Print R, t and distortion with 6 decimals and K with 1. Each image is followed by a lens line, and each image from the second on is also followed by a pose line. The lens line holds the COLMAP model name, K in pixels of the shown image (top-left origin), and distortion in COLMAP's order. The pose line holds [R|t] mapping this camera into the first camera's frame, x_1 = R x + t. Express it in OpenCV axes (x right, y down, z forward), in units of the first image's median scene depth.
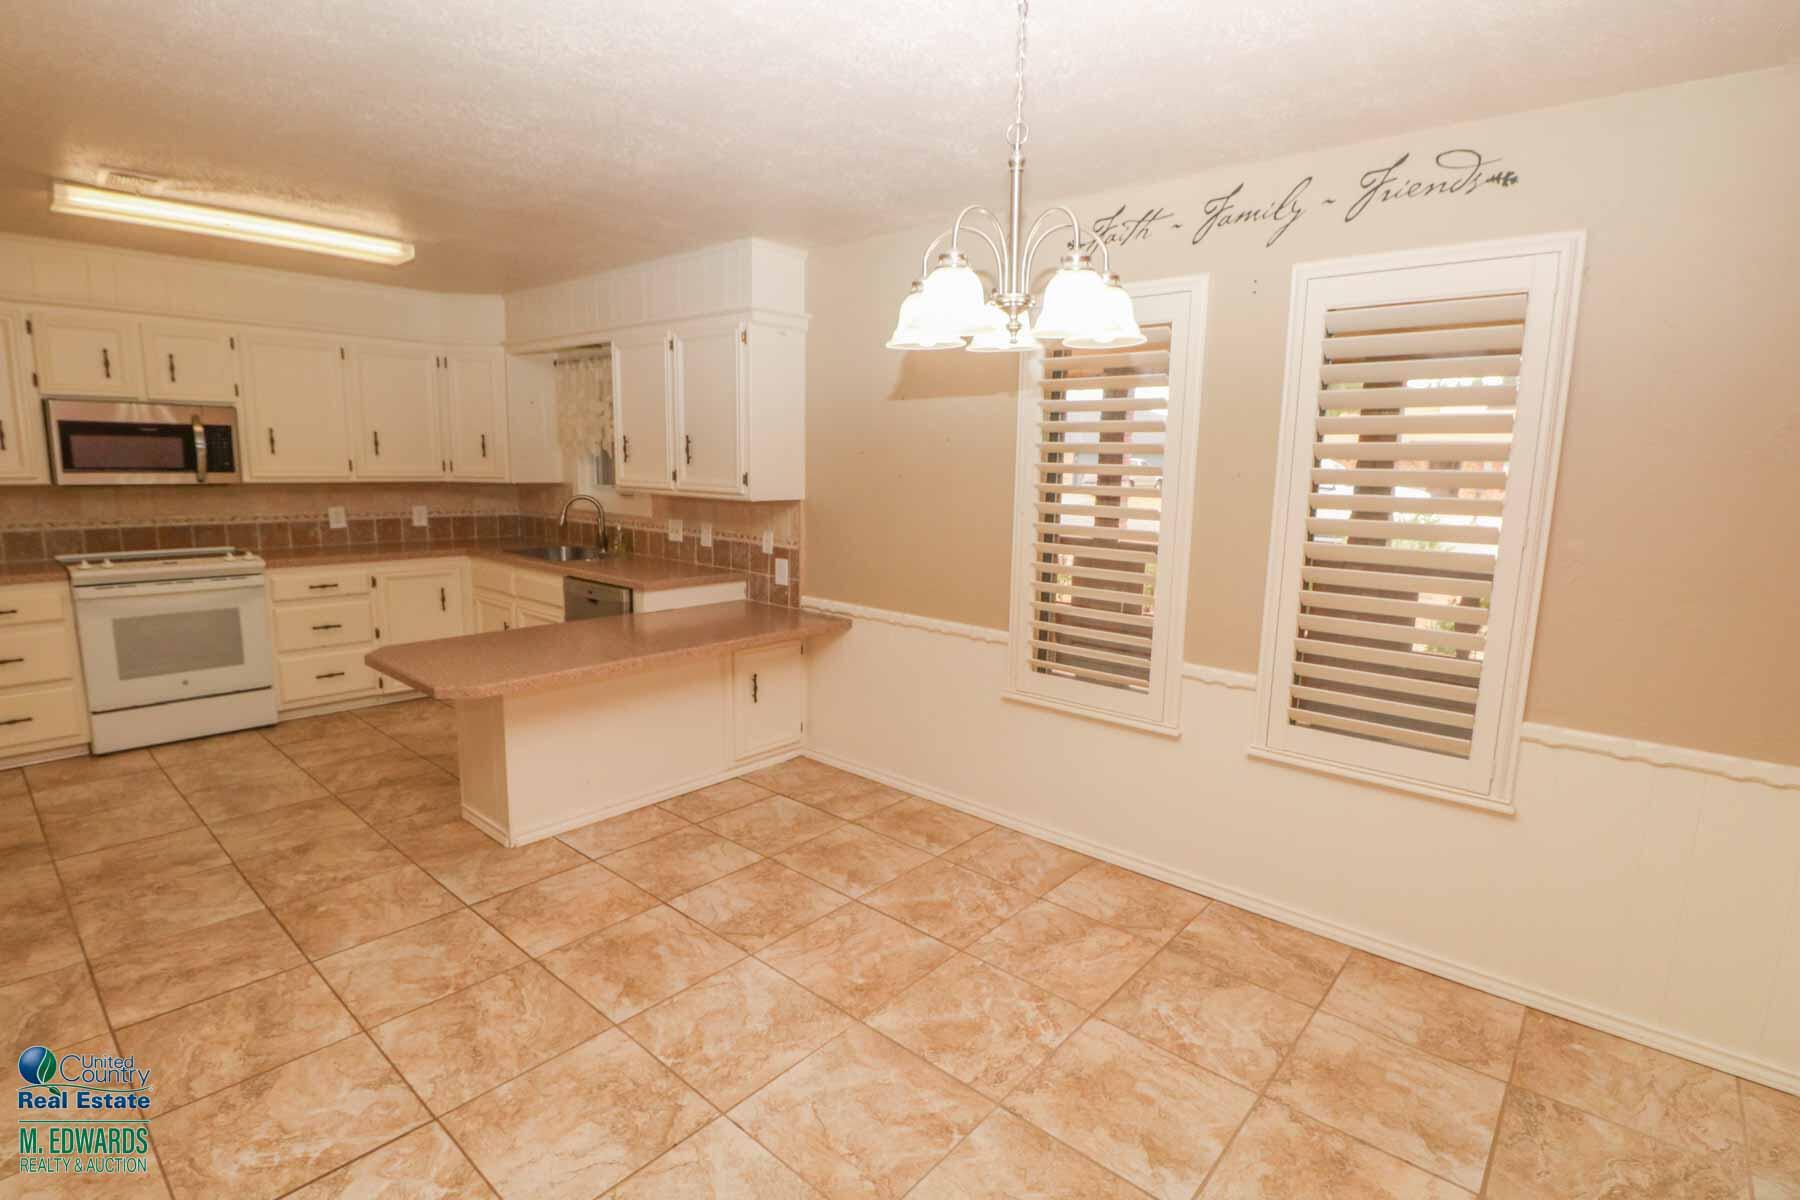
lens RADIAL K [[838.6, 0, 892.2], [0, 838.6, 594.4], [0, 0, 1]] dist [-0.003811, -0.009766]
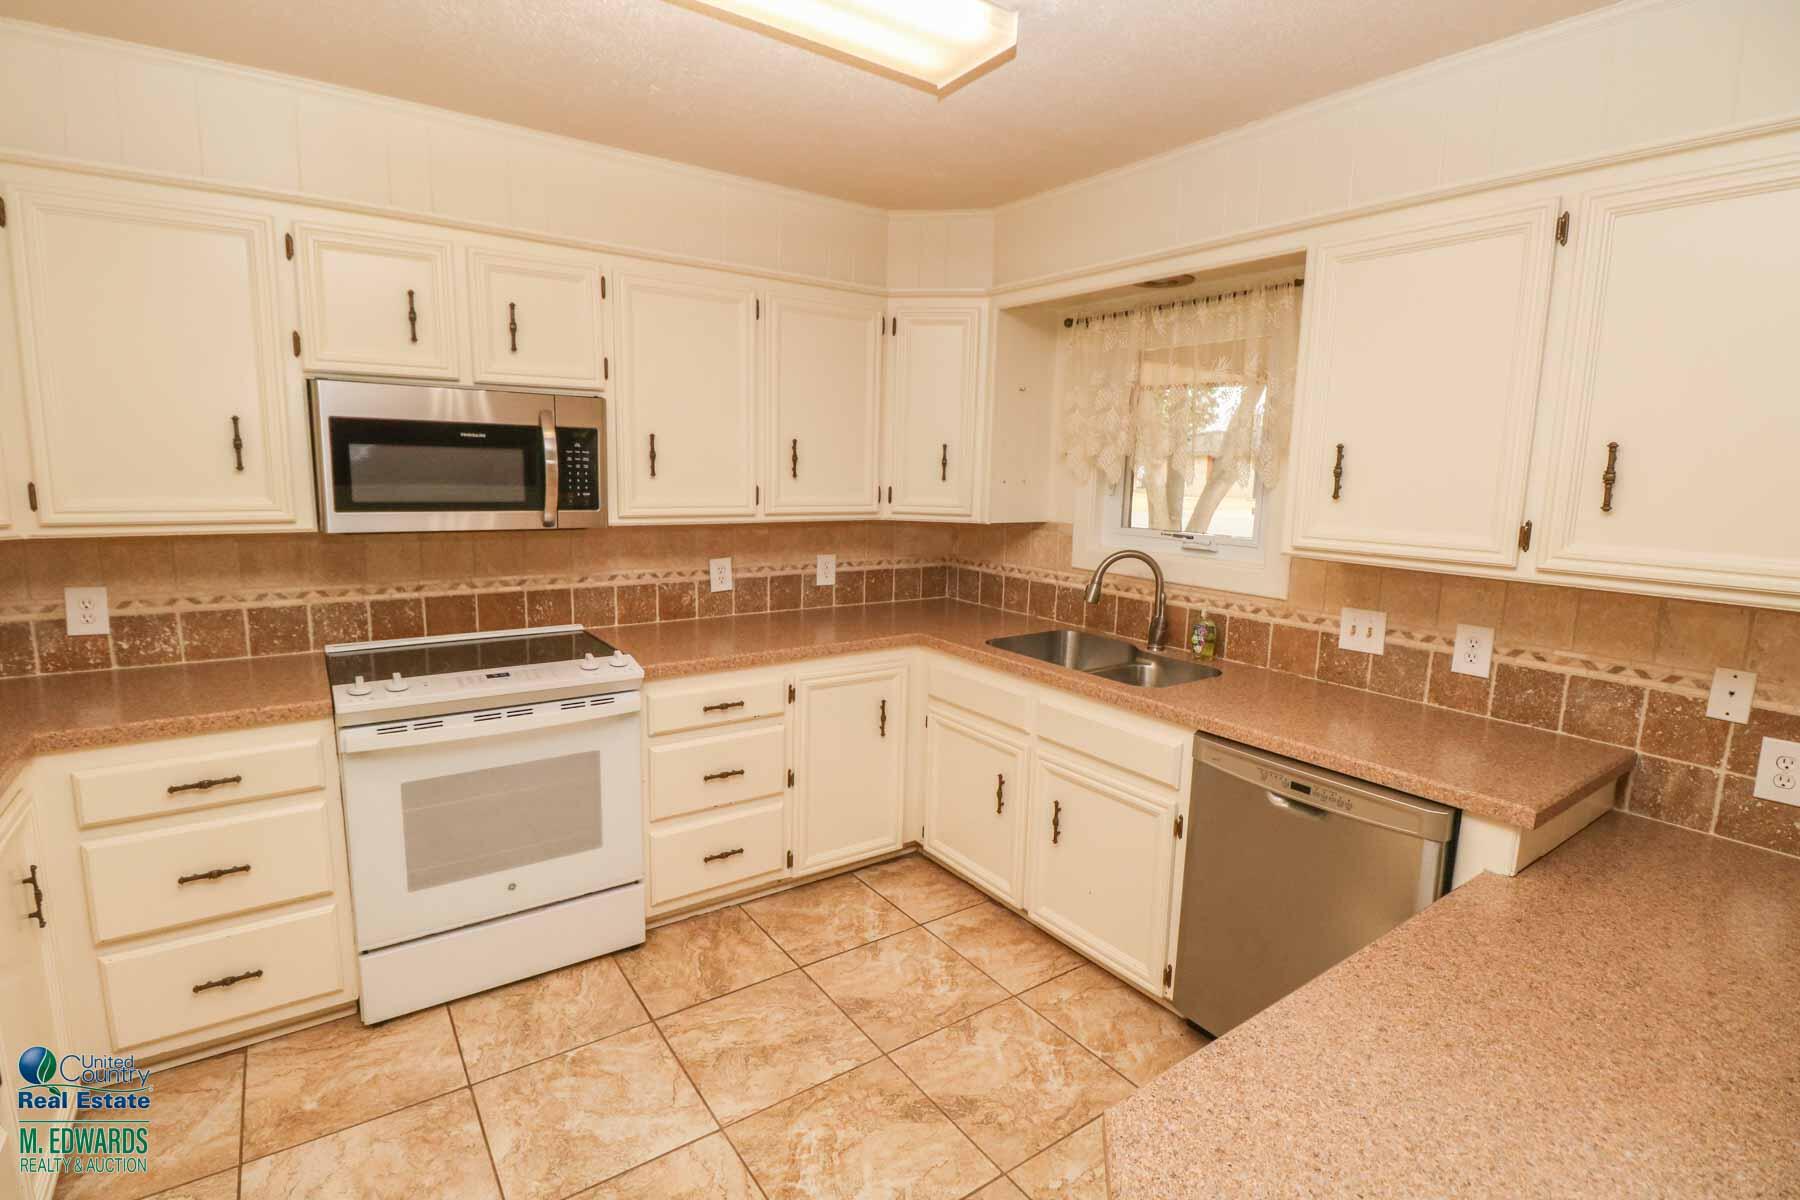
lens RADIAL K [[838.6, 0, 908.5], [0, 838.6, 591.5], [0, 0, 1]] dist [-0.003811, -0.009766]
pose [[0.973292, 0.034719, -0.226931, -0.467028], [-0.038273, 0.999204, -0.011279, -0.095250], [0.226359, 0.019663, 0.973846, 0.506415]]
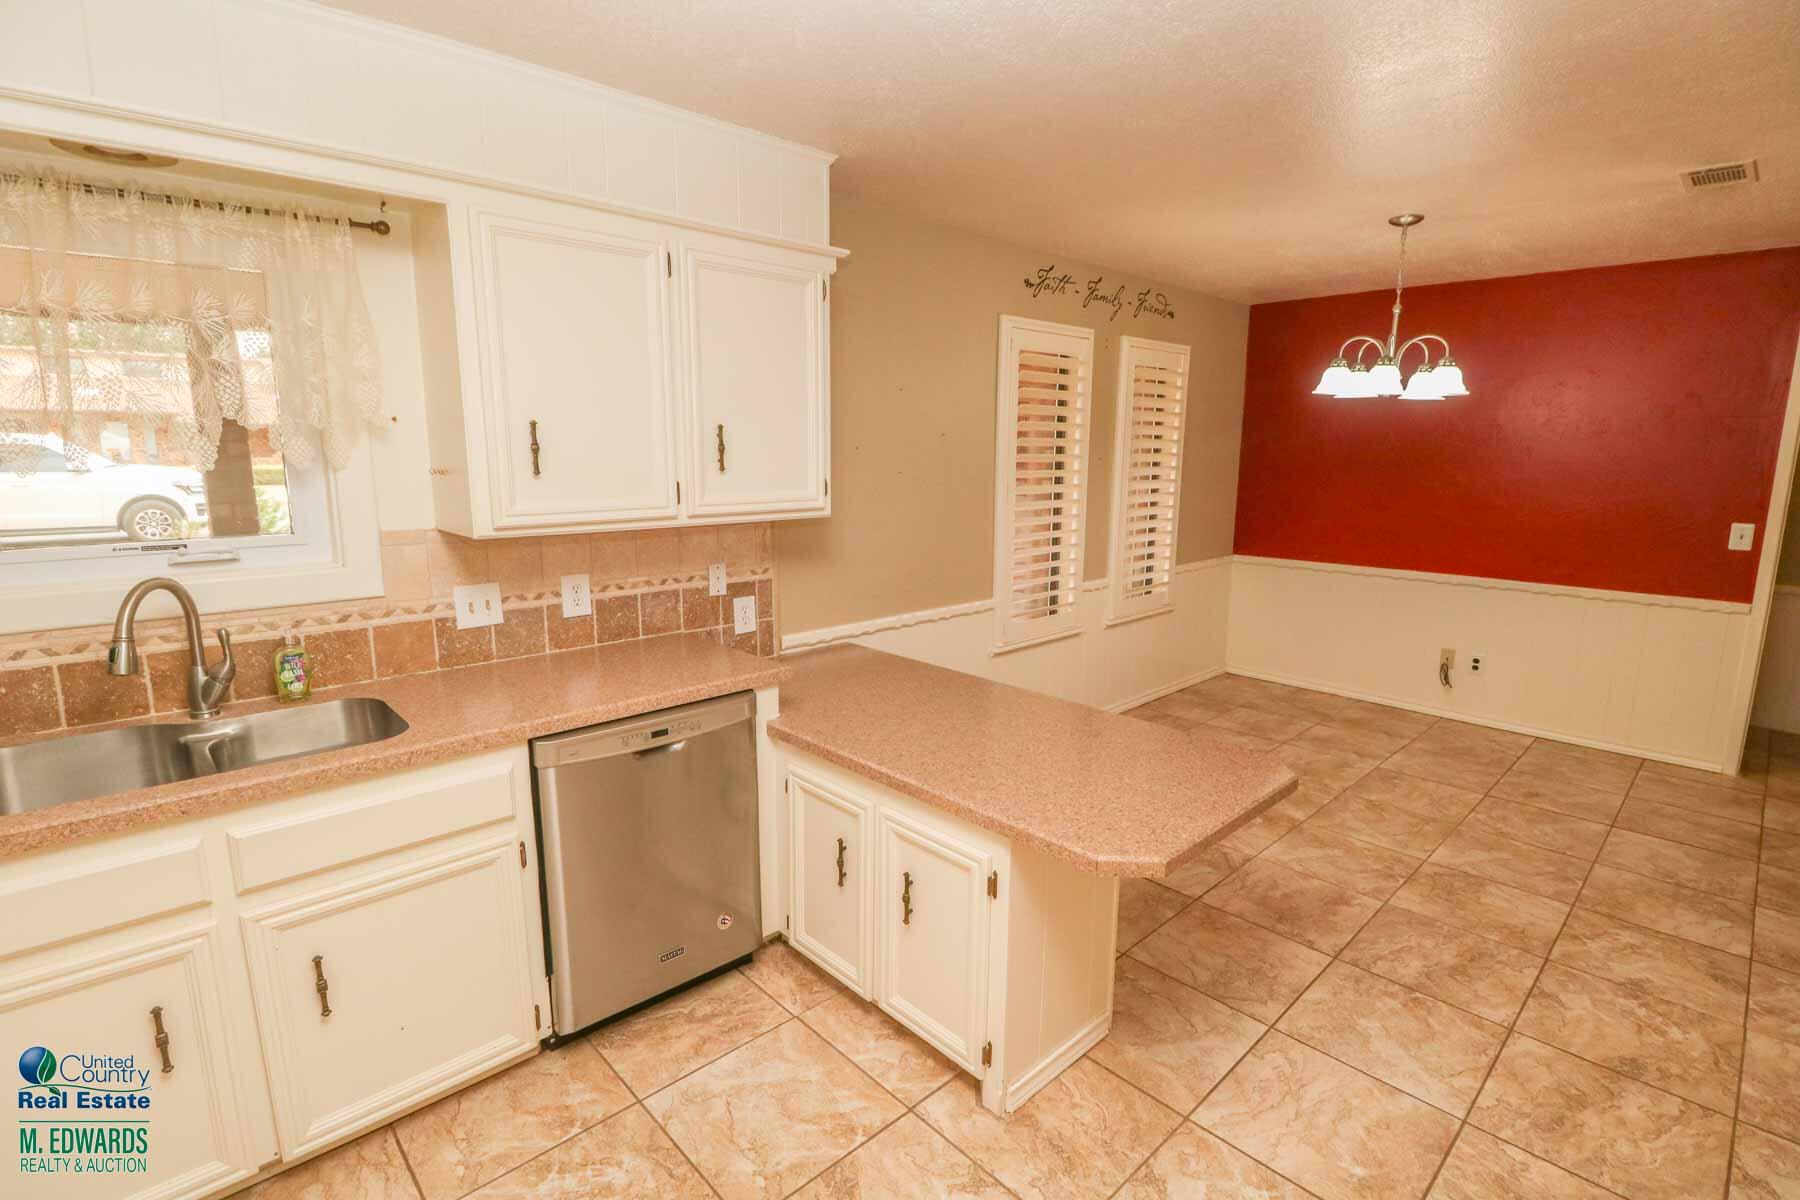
lens RADIAL K [[838.6, 0, 887.2], [0, 838.6, 595.8], [0, 0, 1]] dist [-0.003811, -0.009766]
pose [[0.119580, -0.194560, 0.973574, -0.818479], [0.155527, 0.972175, 0.175178, -0.150532], [-0.980567, 0.130469, 0.146512, 0.775762]]
